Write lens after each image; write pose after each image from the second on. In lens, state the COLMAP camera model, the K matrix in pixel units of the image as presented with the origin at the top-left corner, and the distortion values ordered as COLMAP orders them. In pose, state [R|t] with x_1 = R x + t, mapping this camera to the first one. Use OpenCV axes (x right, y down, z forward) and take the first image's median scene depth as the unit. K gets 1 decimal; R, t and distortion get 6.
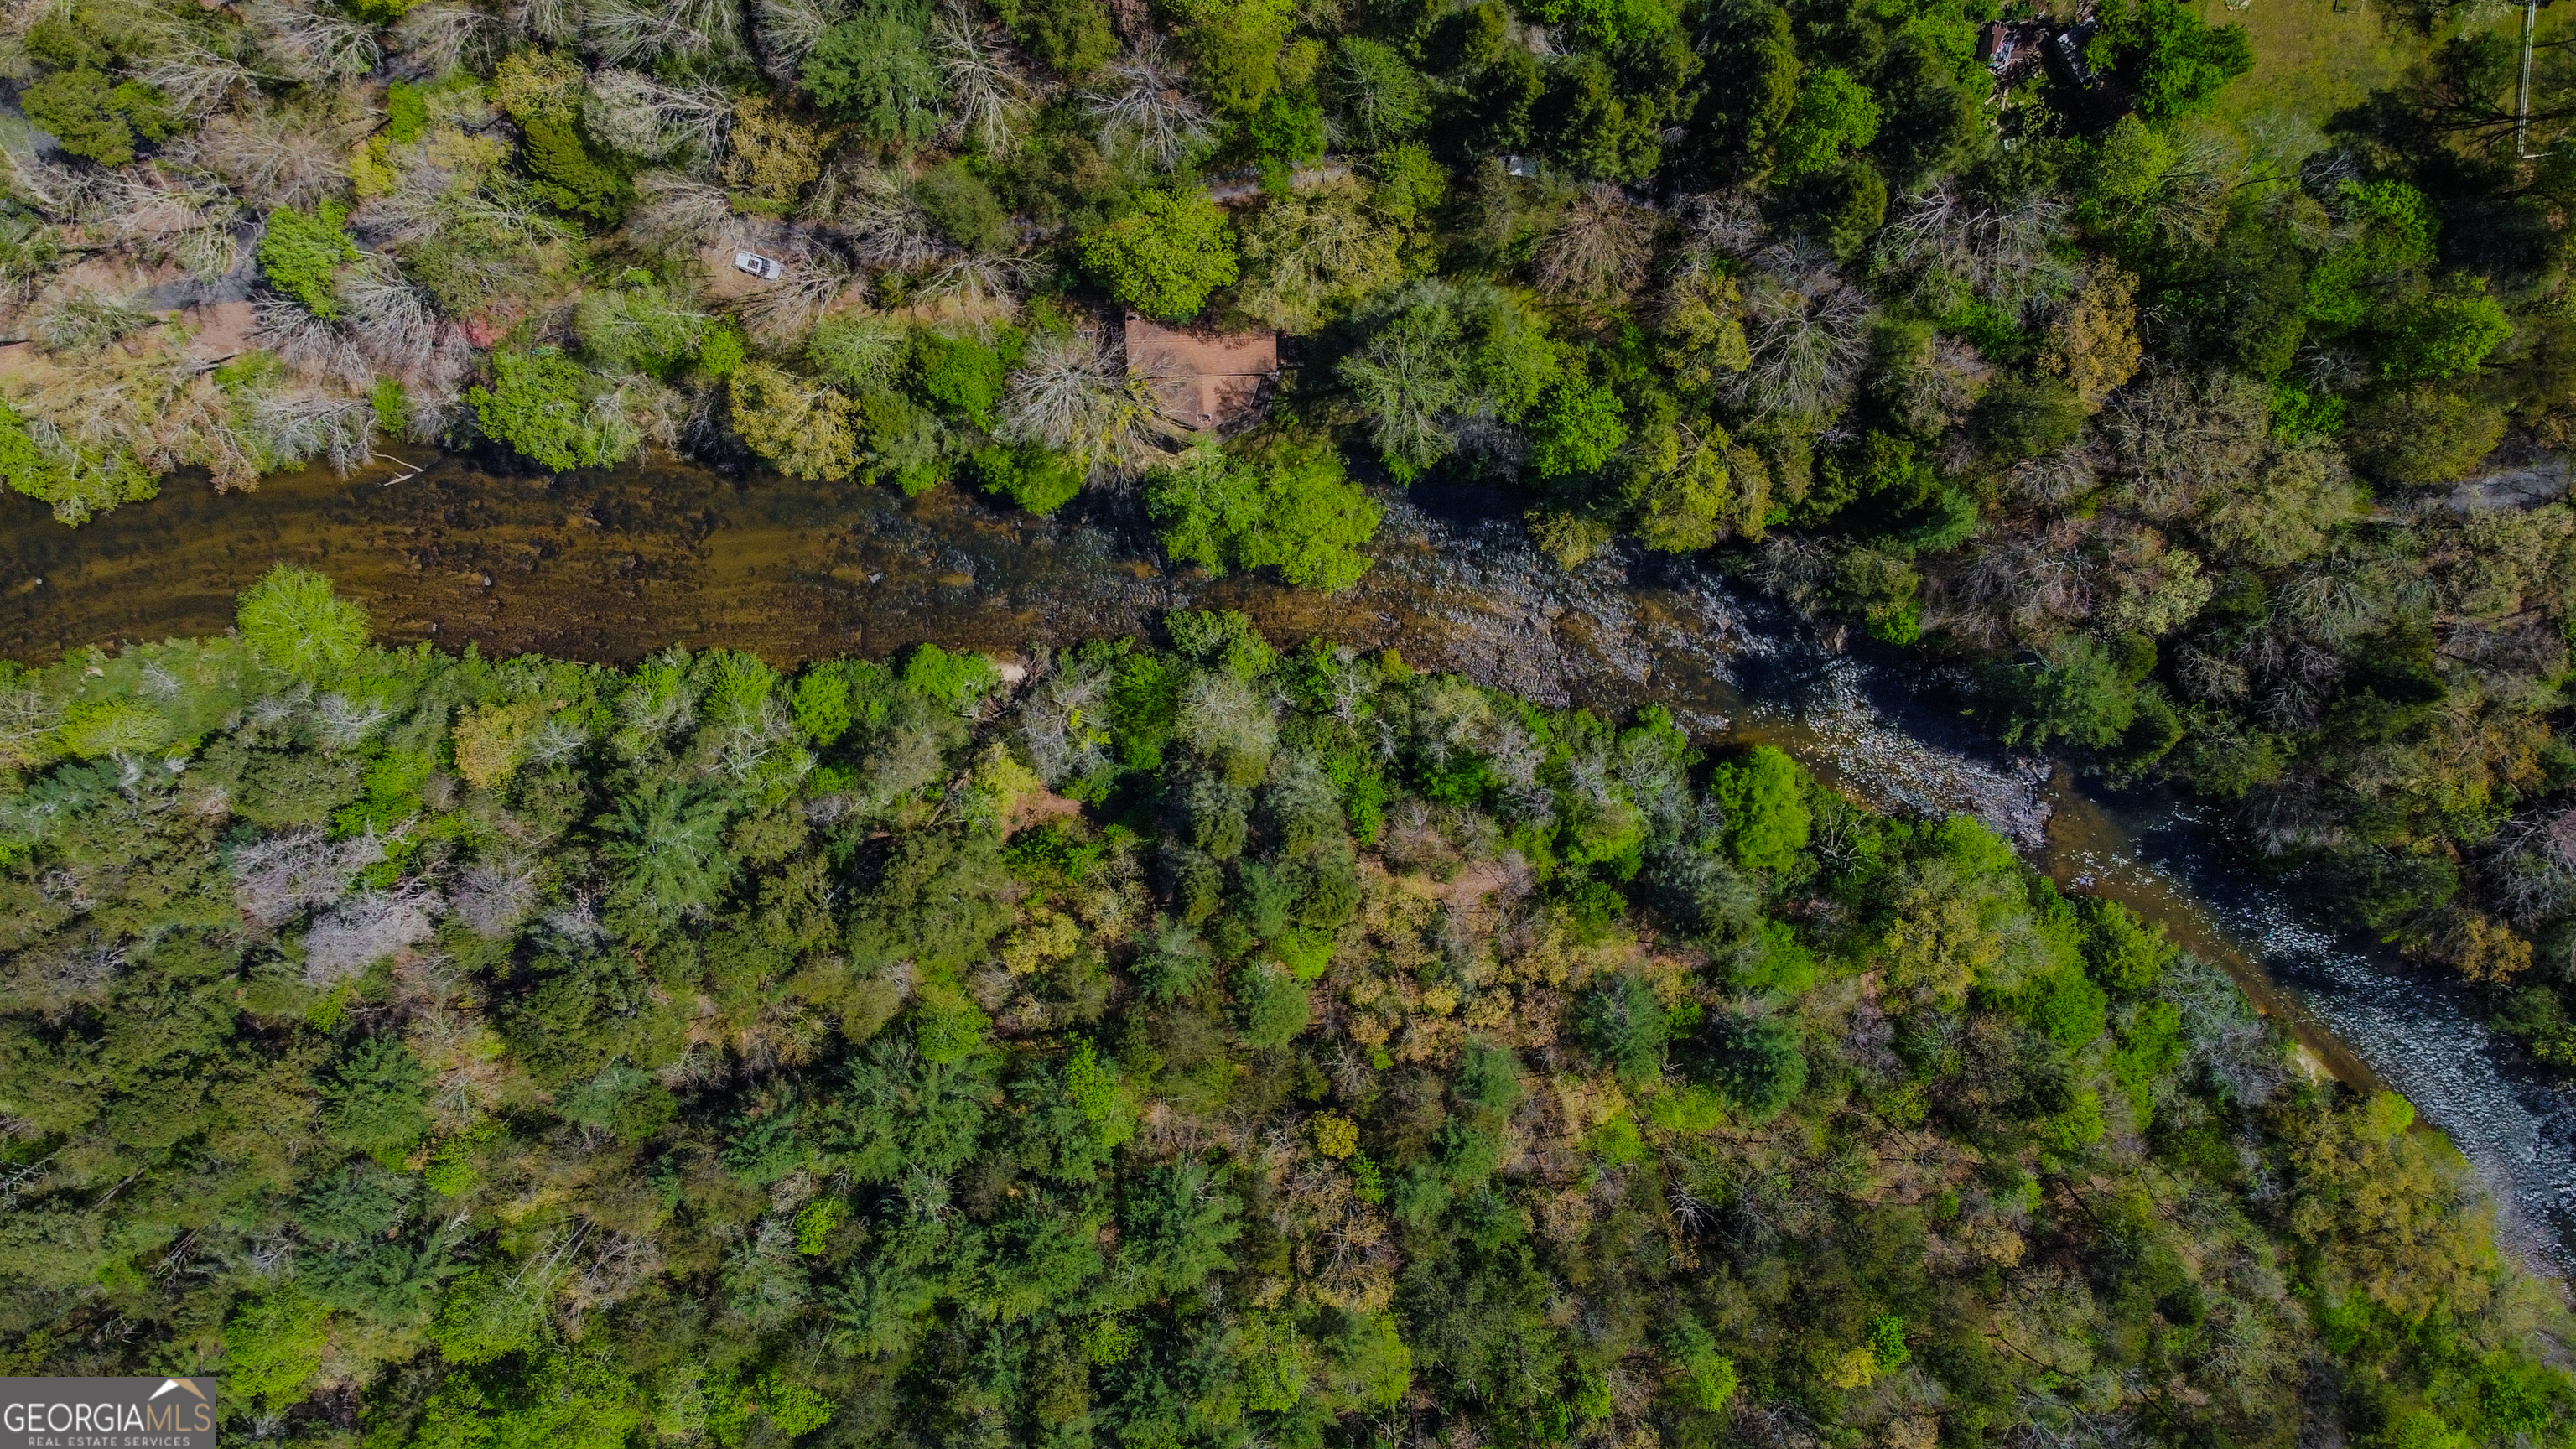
lens RADIAL K [[1969.0, 0, 1288.0], [0, 1969.0, 724.5], [0, 0, 1]] dist [0.009953, -0.006669]
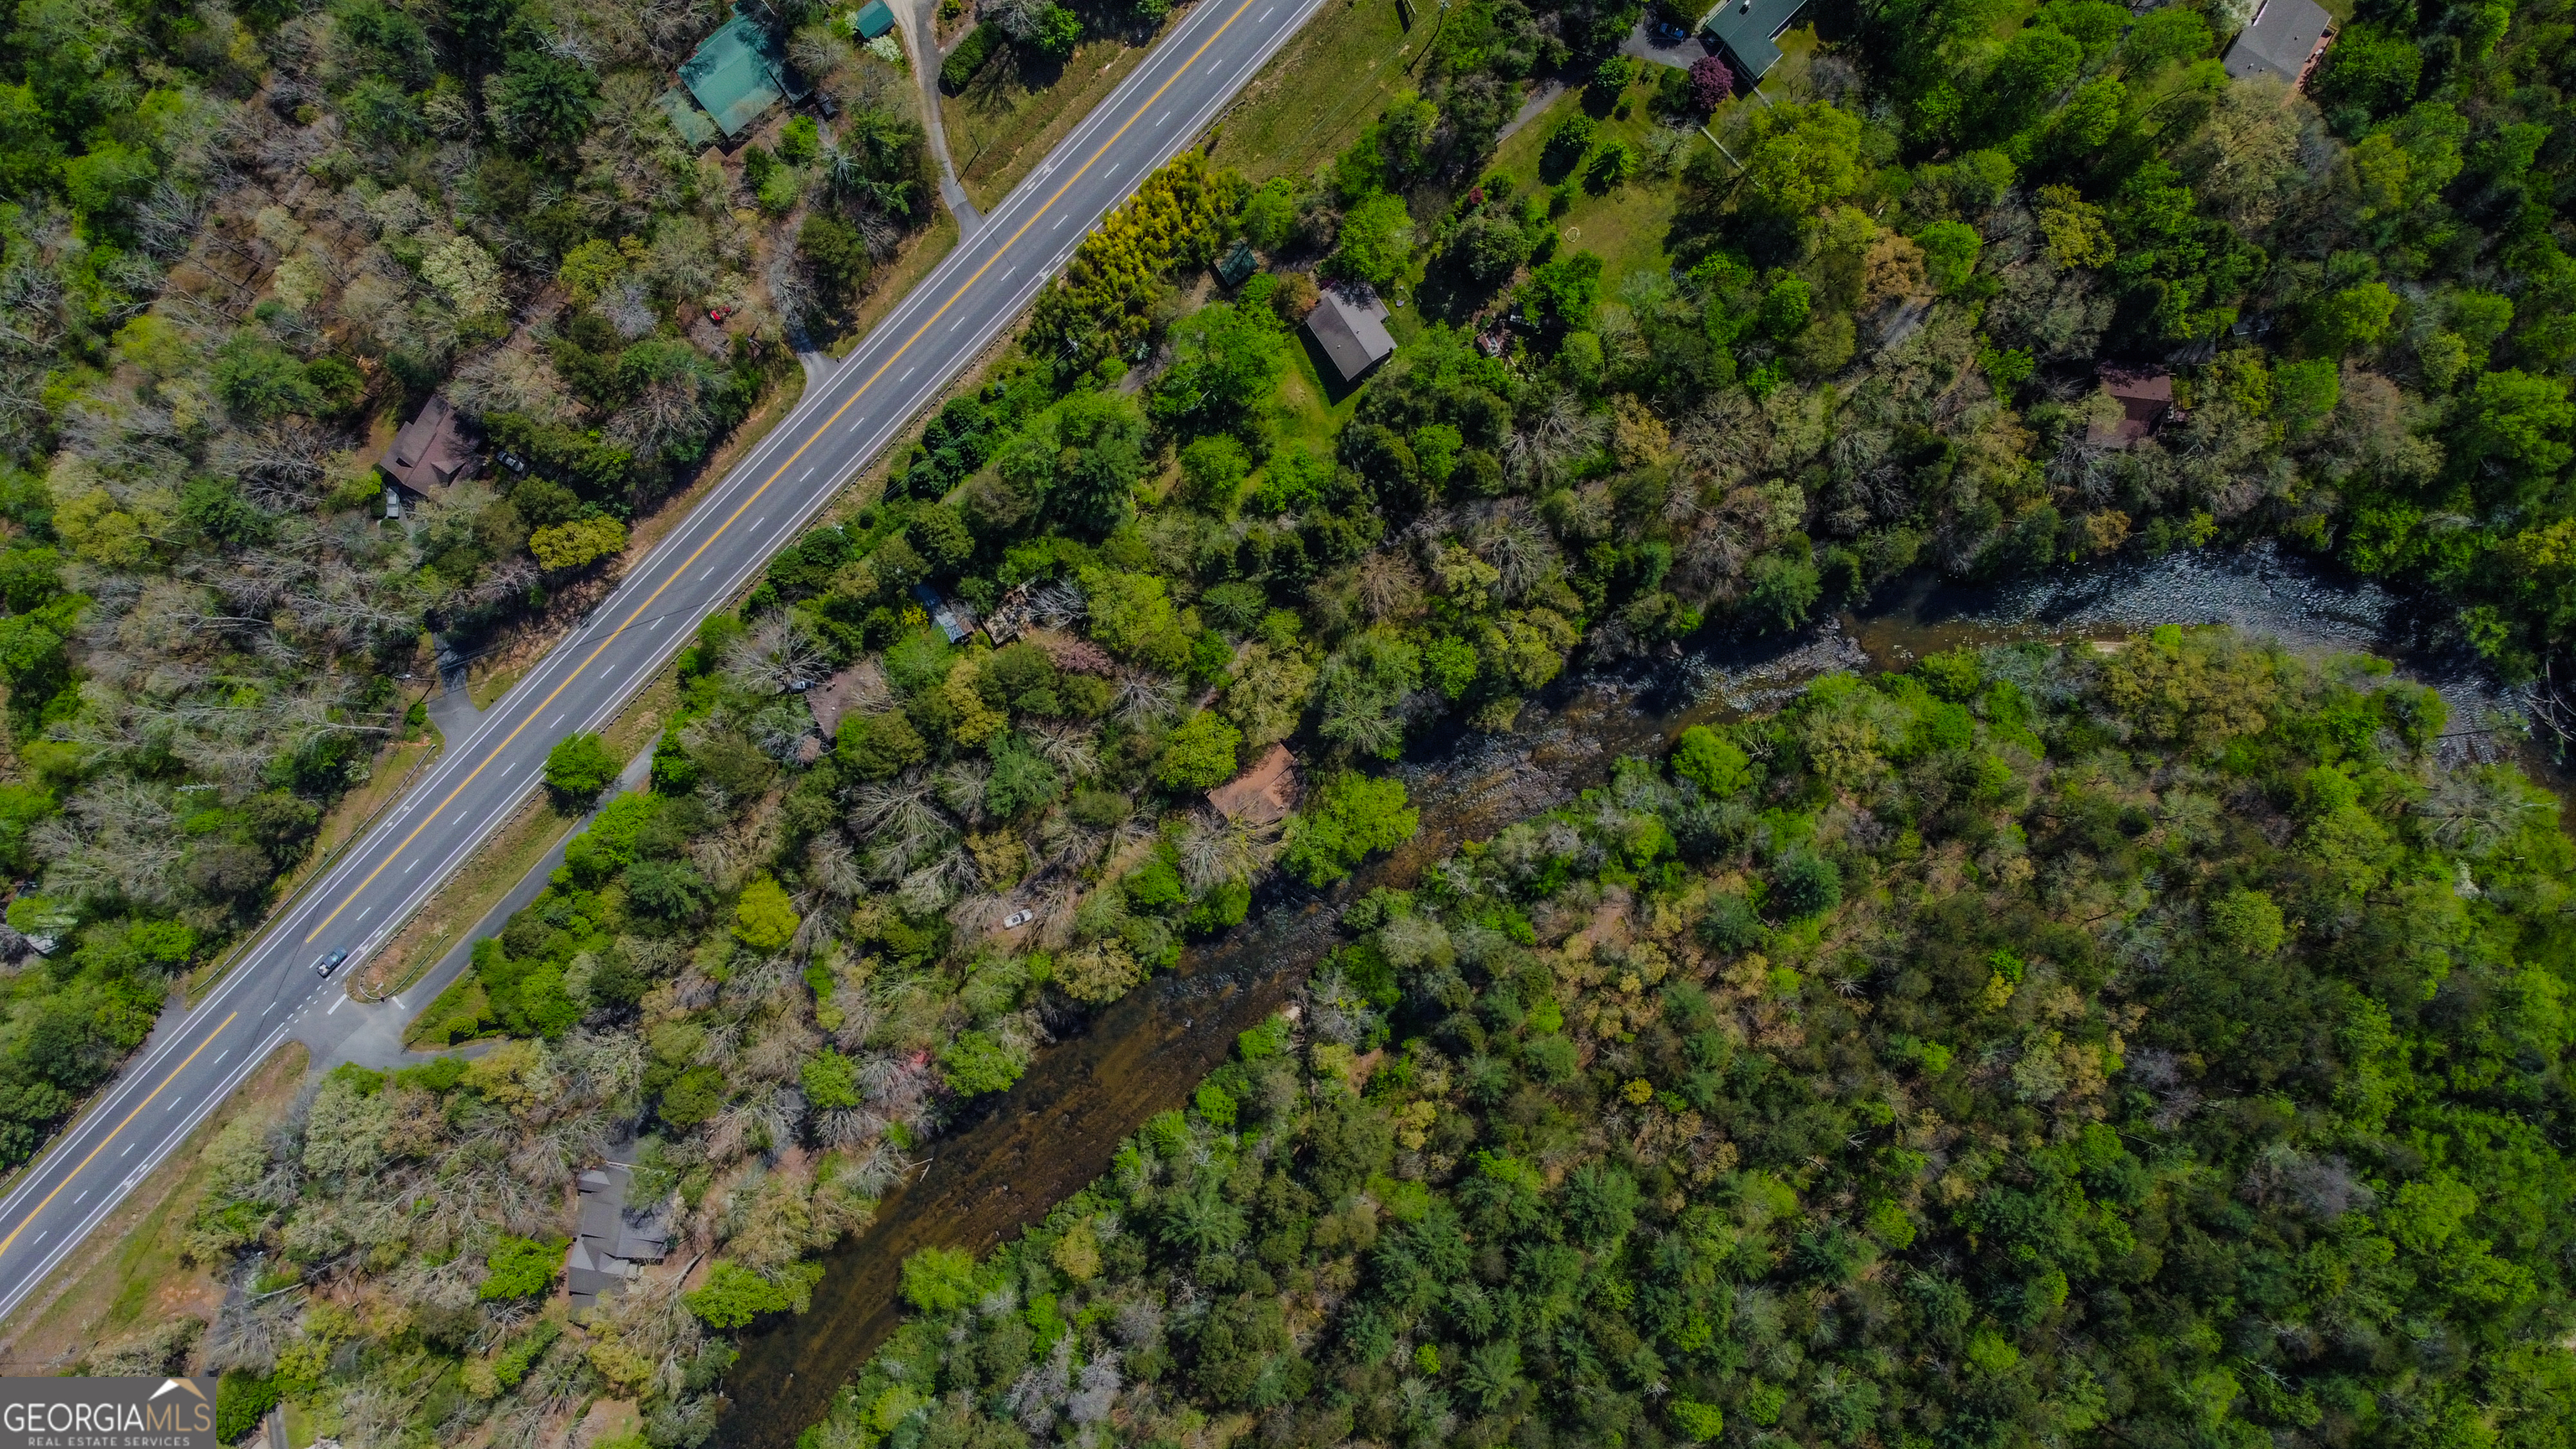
lens RADIAL K [[1948.8, 0, 1288.2], [0, 1948.8, 731.2], [0, 0, 1]] dist [0.010138, -0.018583]
pose [[0.751817, -0.659371, -0.000901, 0.006776], [0.647480, 0.738515, -0.188056, 0.105285], [0.124664, 0.140801, 0.982158, -0.599436]]
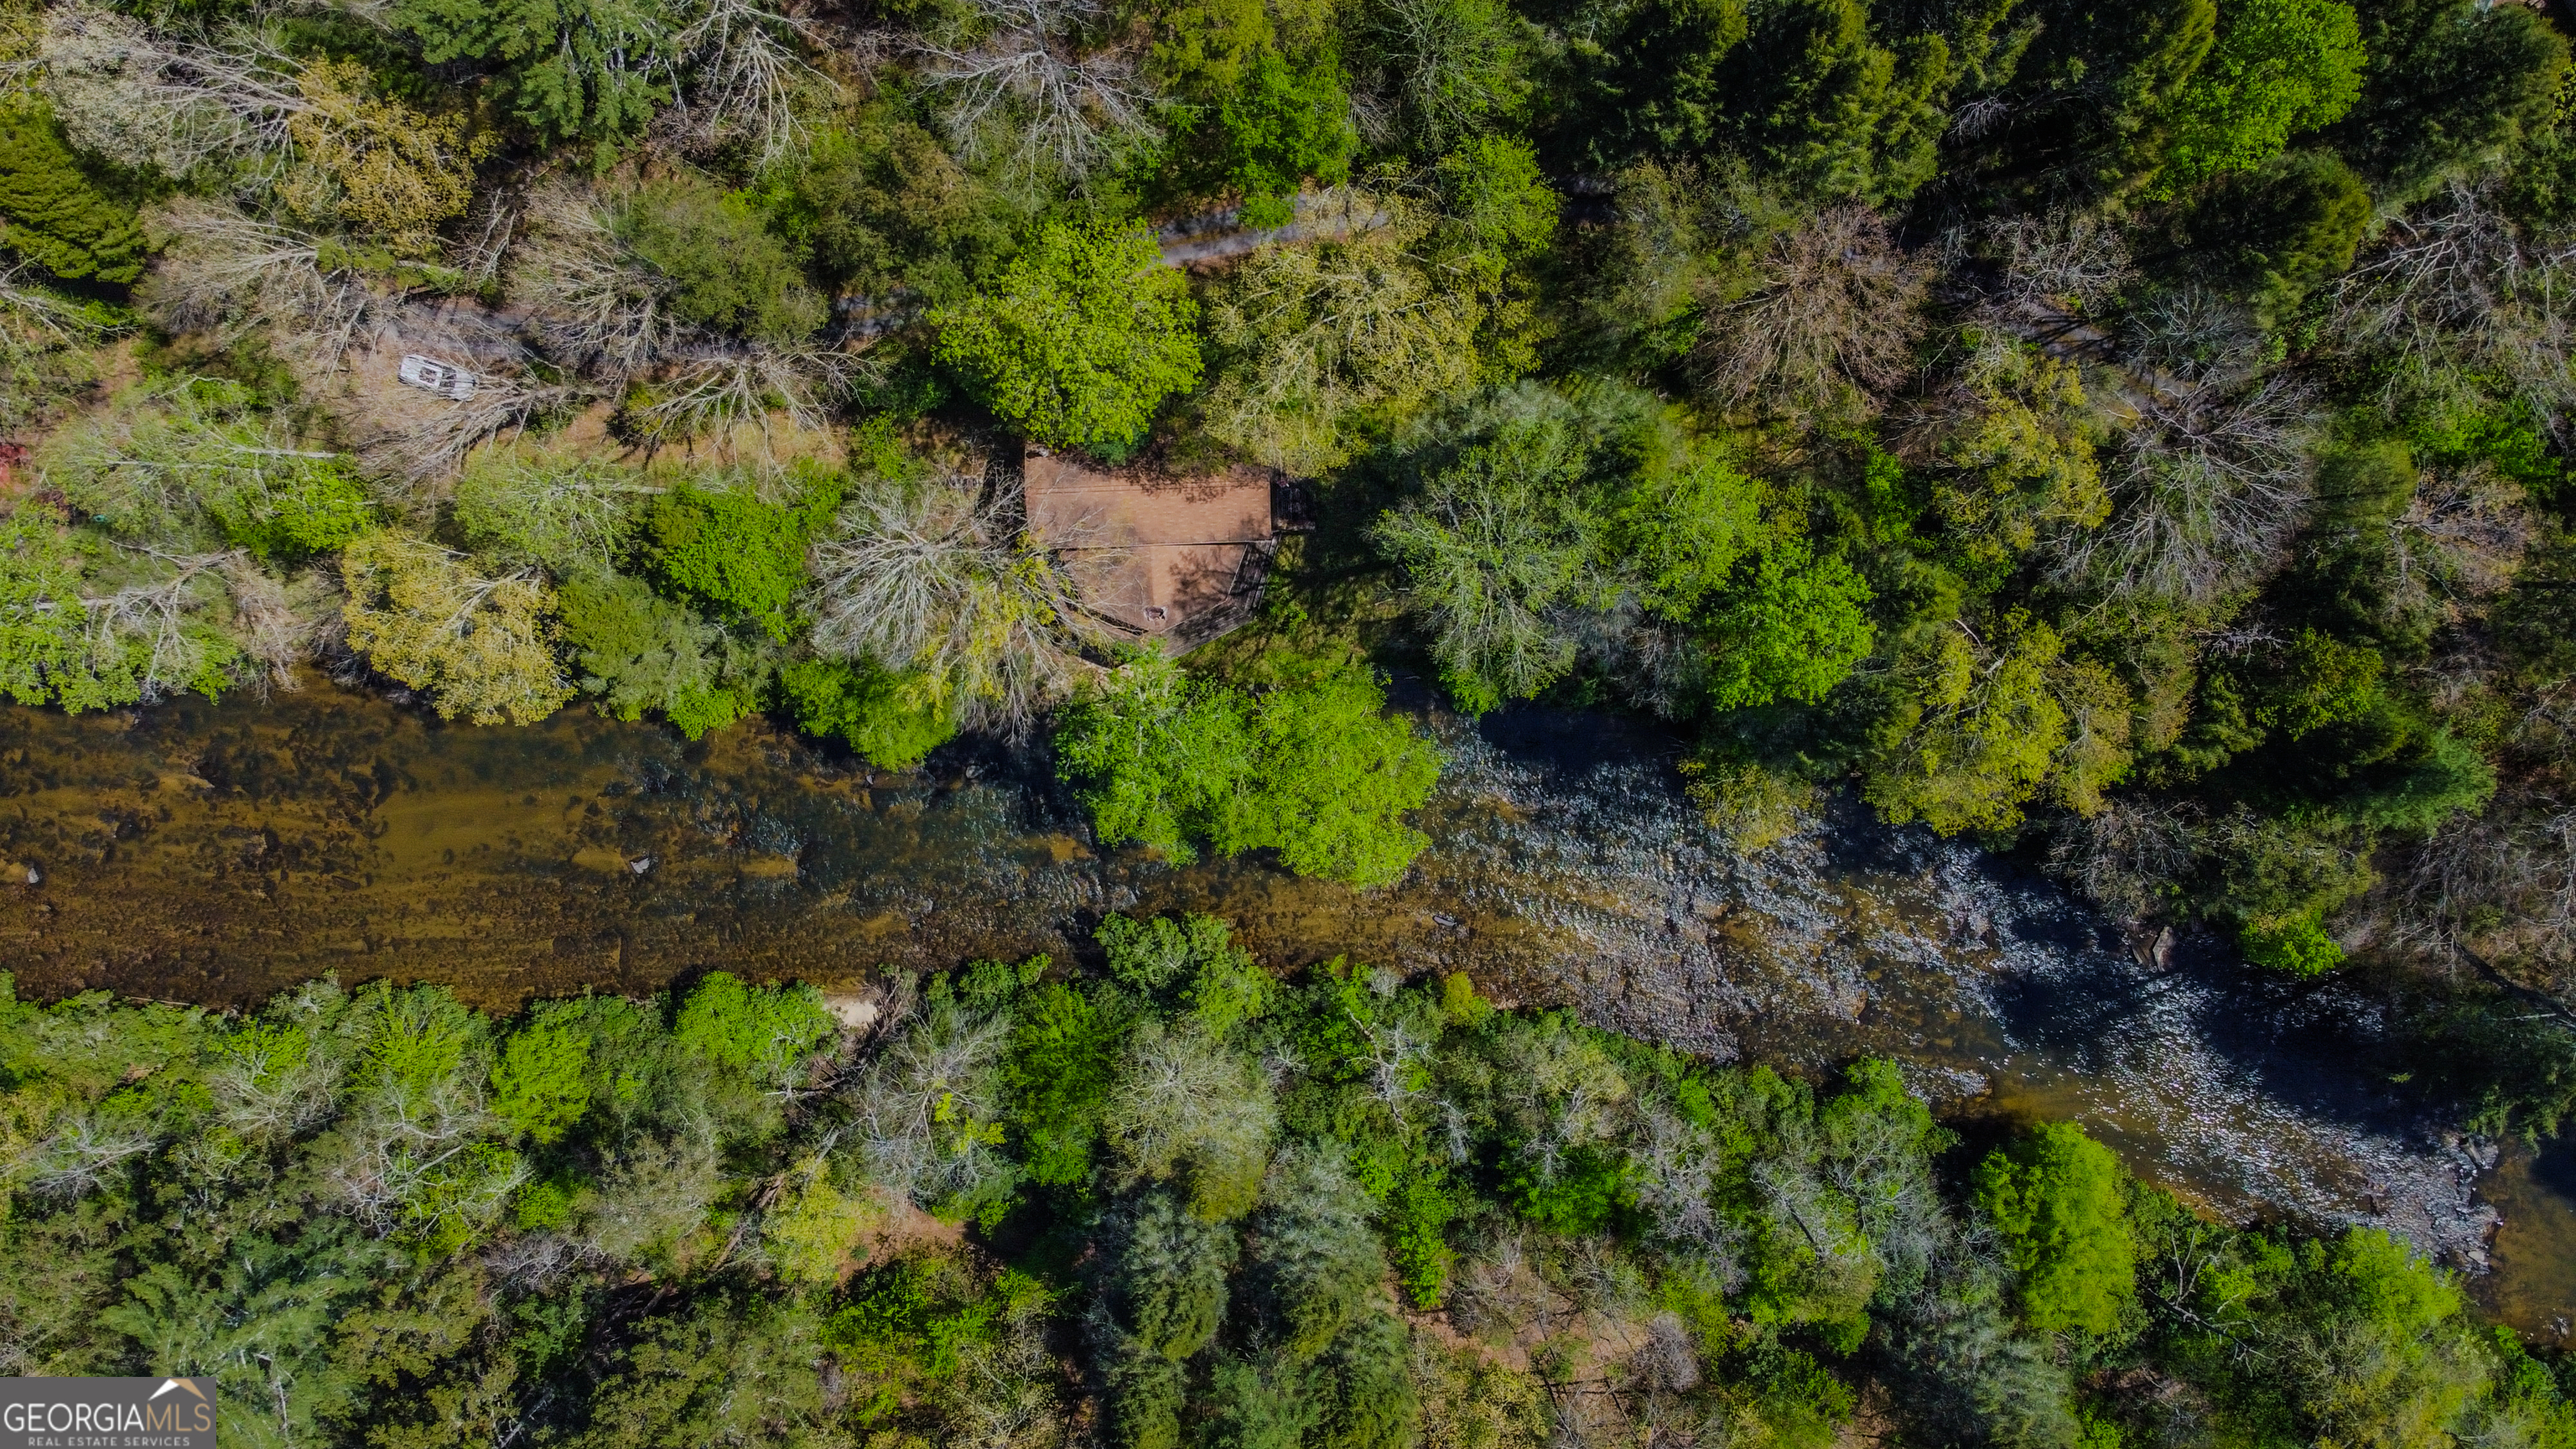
lens RADIAL K [[1948.8, 0, 1288.2], [0, 1948.8, 731.2], [0, 0, 1]] dist [0.010138, -0.018583]
pose [[0.999961, -0.008663, 0.001456, -0.001818], [0.008755, 0.996443, -0.083813, -0.068097], [-0.000725, 0.083823, 0.996480, 0.398285]]
